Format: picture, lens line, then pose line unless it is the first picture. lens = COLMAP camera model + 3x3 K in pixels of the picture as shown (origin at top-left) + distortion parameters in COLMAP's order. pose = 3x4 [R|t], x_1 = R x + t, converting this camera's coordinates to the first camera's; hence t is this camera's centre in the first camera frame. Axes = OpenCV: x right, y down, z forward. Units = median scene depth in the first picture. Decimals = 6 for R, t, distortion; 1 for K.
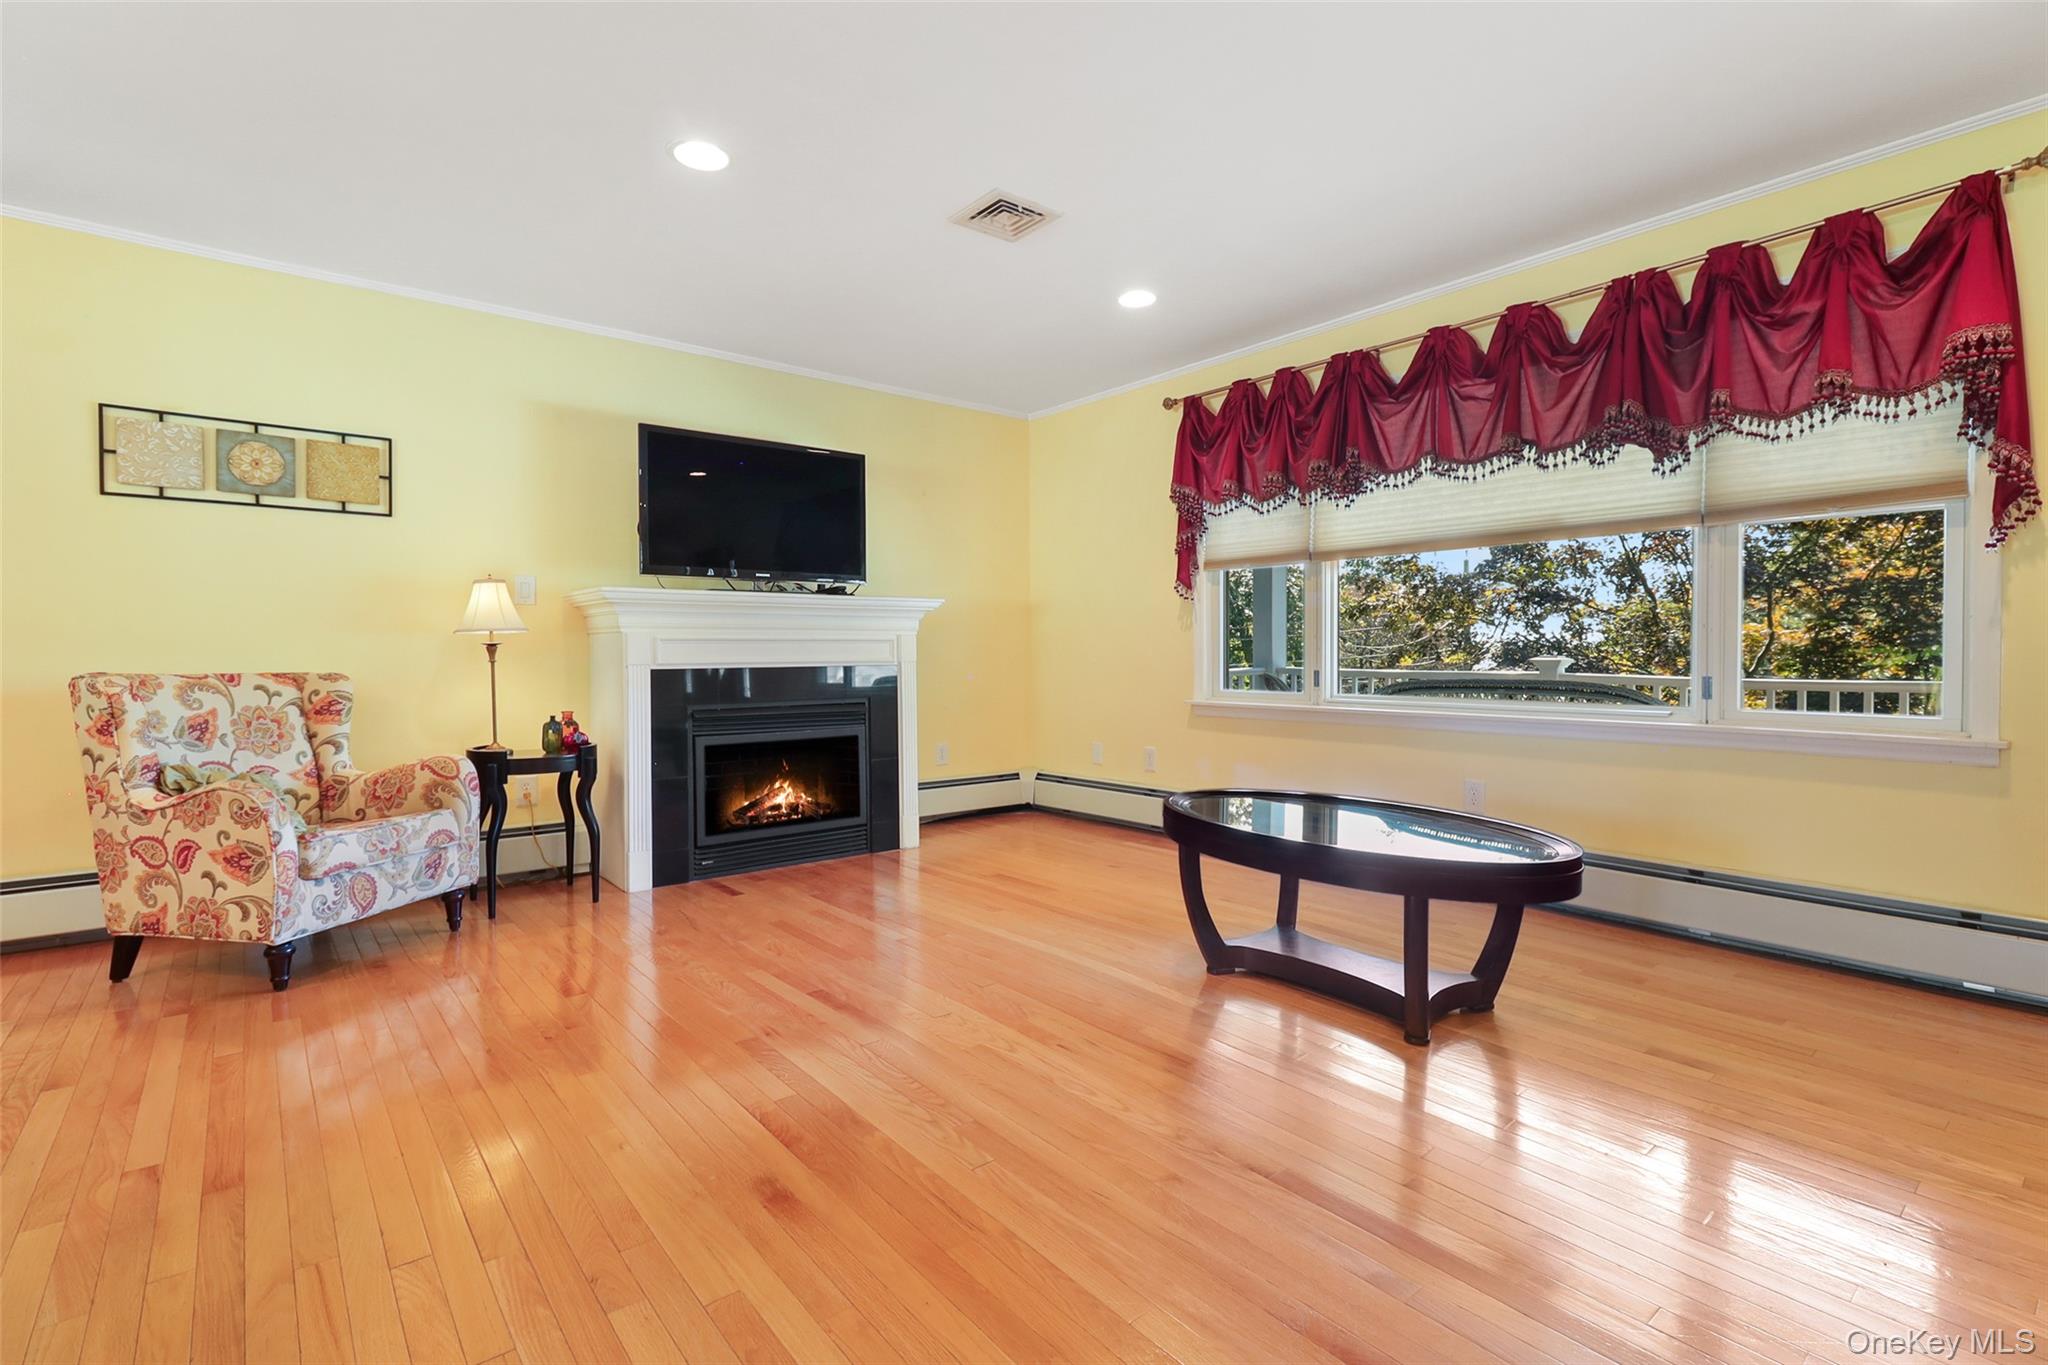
lens RADIAL K [[929.8, 0, 1049.0], [0, 929.8, 660.8], [0, 0, 1]] dist [0.002873, 0.000484]
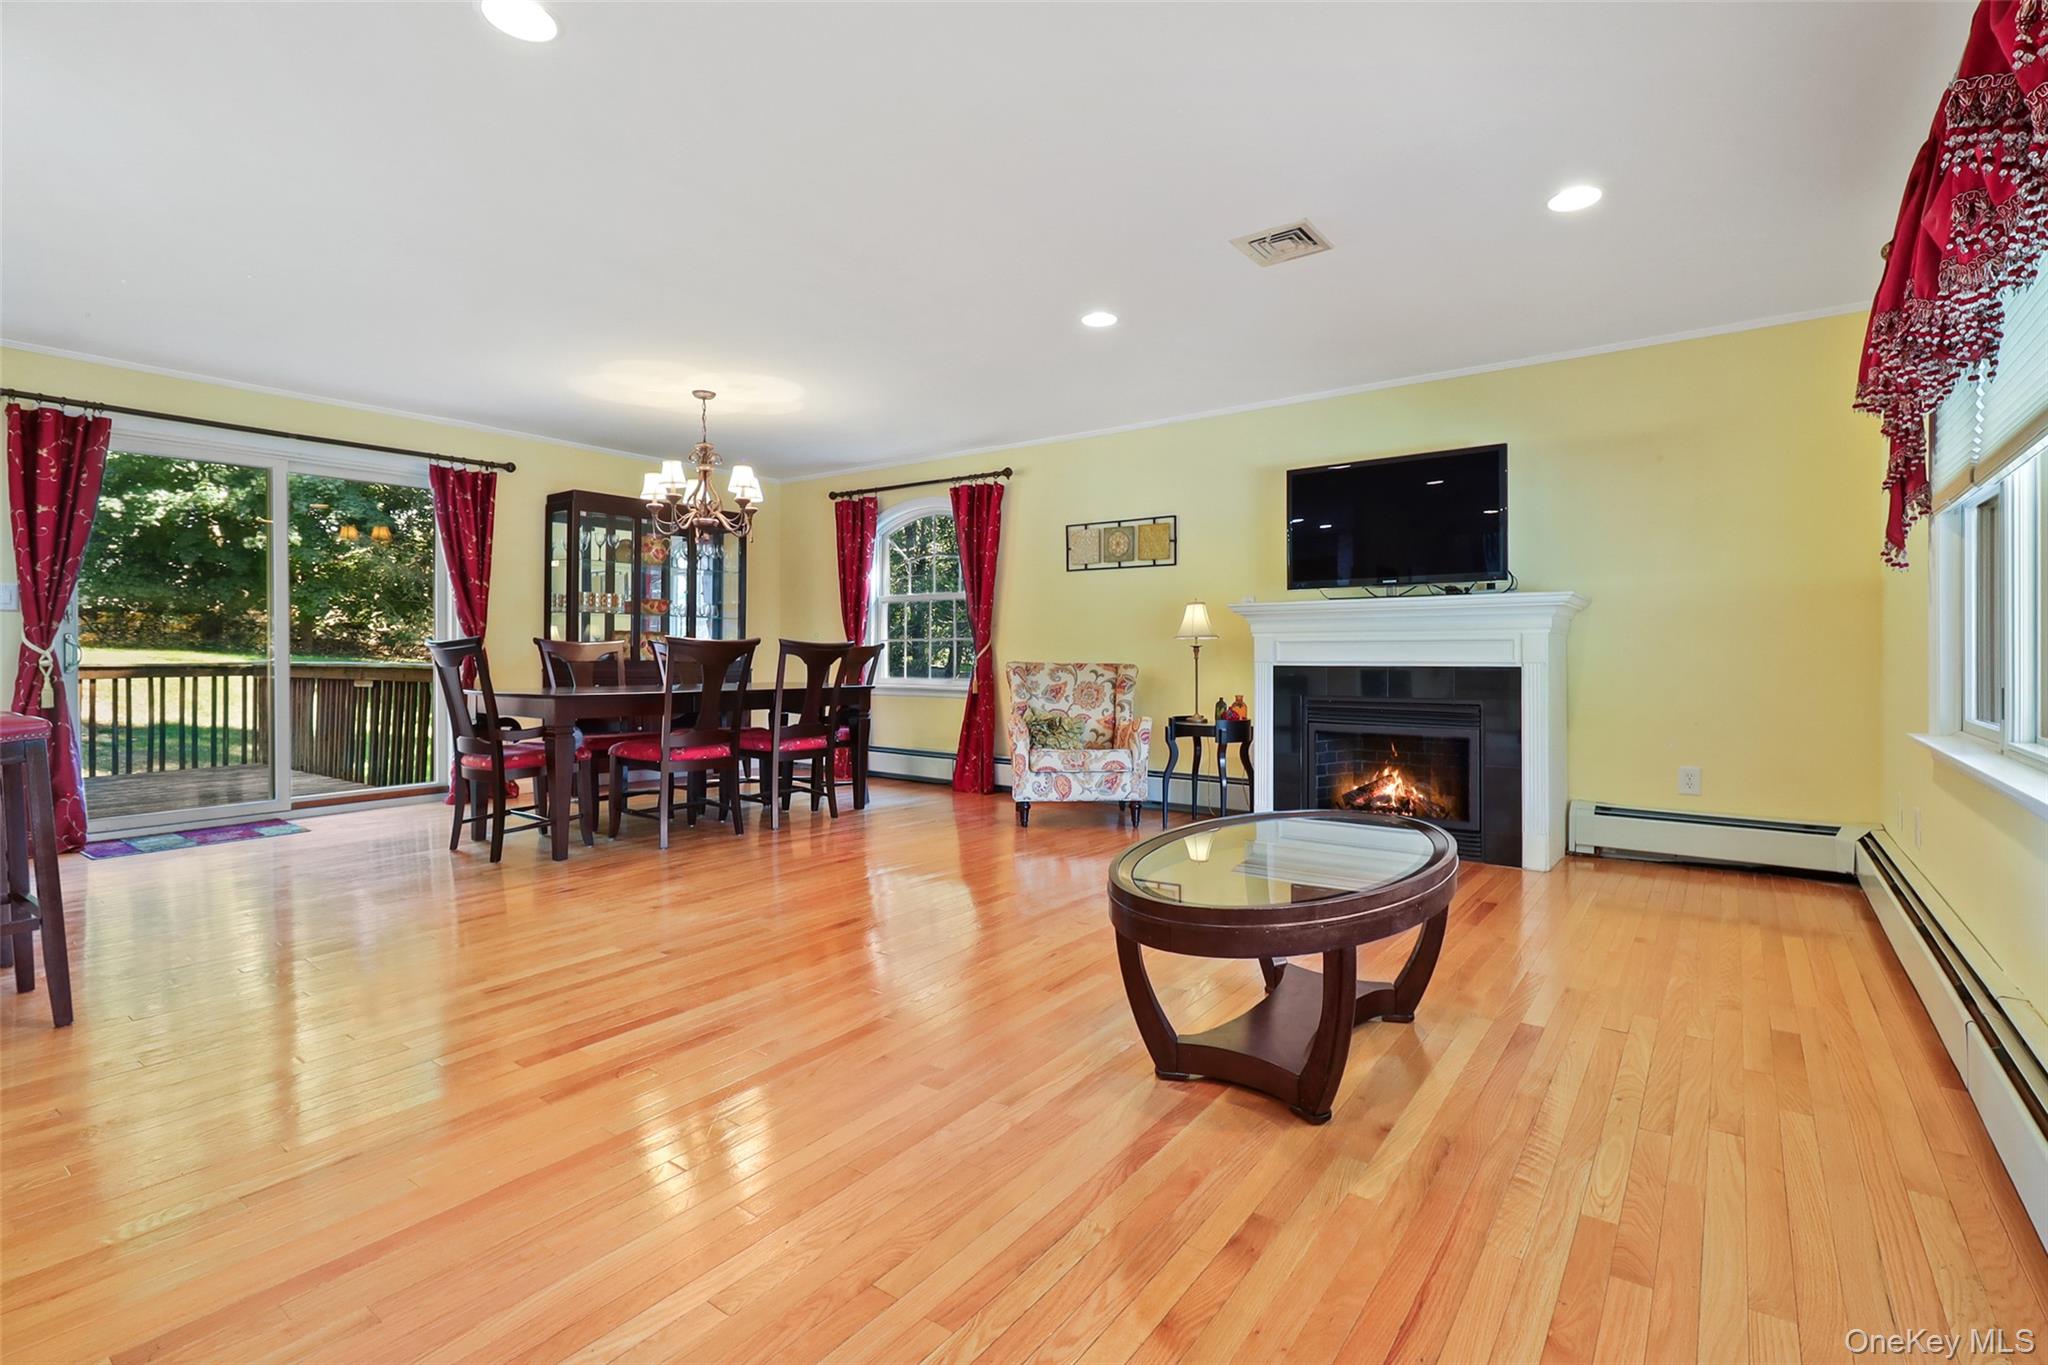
lens RADIAL K [[956.1, 0, 1014.2], [0, 956.1, 645.7], [0, 0, 1]] dist [0.001773, 0.000713]
pose [[0.215485, -0.002772, -0.976503, 0.895944], [-0.010548, 0.999931, -0.005167, -0.009285], [0.976450, 0.011414, 0.215441, 0.439615]]
